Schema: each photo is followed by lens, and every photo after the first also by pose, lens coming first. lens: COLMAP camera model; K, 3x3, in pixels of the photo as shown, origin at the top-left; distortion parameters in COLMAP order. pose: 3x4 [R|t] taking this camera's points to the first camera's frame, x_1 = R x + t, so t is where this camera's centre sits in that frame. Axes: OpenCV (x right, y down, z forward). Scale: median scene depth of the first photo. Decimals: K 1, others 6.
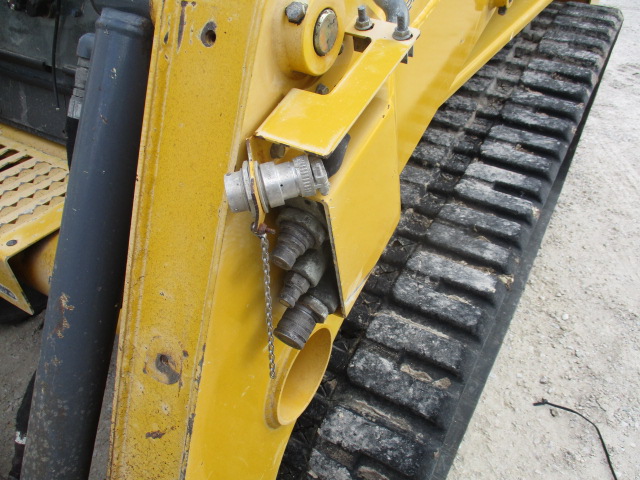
lens RADIAL K [[542.3, 0, 296.7], [0, 542.3, 239.0], [0, 0, 1]] dist [-0.038025, 0.024751]
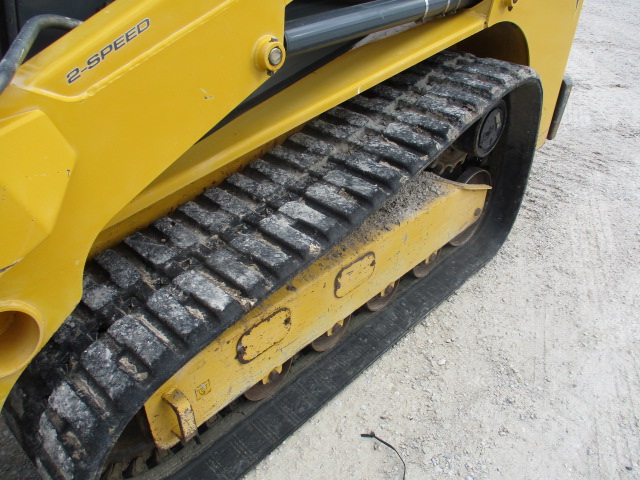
lens RADIAL K [[542.3, 0, 319.1], [0, 542.3, 242.7], [0, 0, 1]] dist [-0.038025, 0.024751]
pose [[0.973280, 0.107192, -0.203067, 0.596644], [-0.116522, 0.992588, -0.034527, -0.022465], [0.197861, 0.057266, 0.978556, -0.079076]]
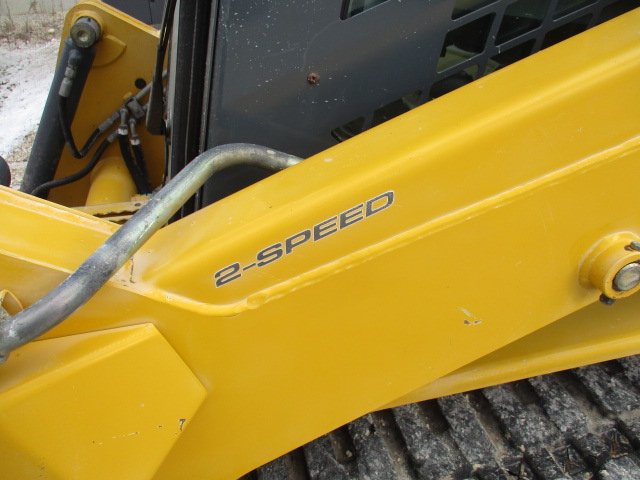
lens RADIAL K [[542.3, 0, 324.4], [0, 542.3, 240.8], [0, 0, 1]] dist [-0.038025, 0.024751]
pose [[0.713732, 0.346918, -0.608469, 0.392427], [-0.408518, 0.911842, 0.040695, -0.292625], [0.568946, 0.219525, 0.792533, 0.261742]]
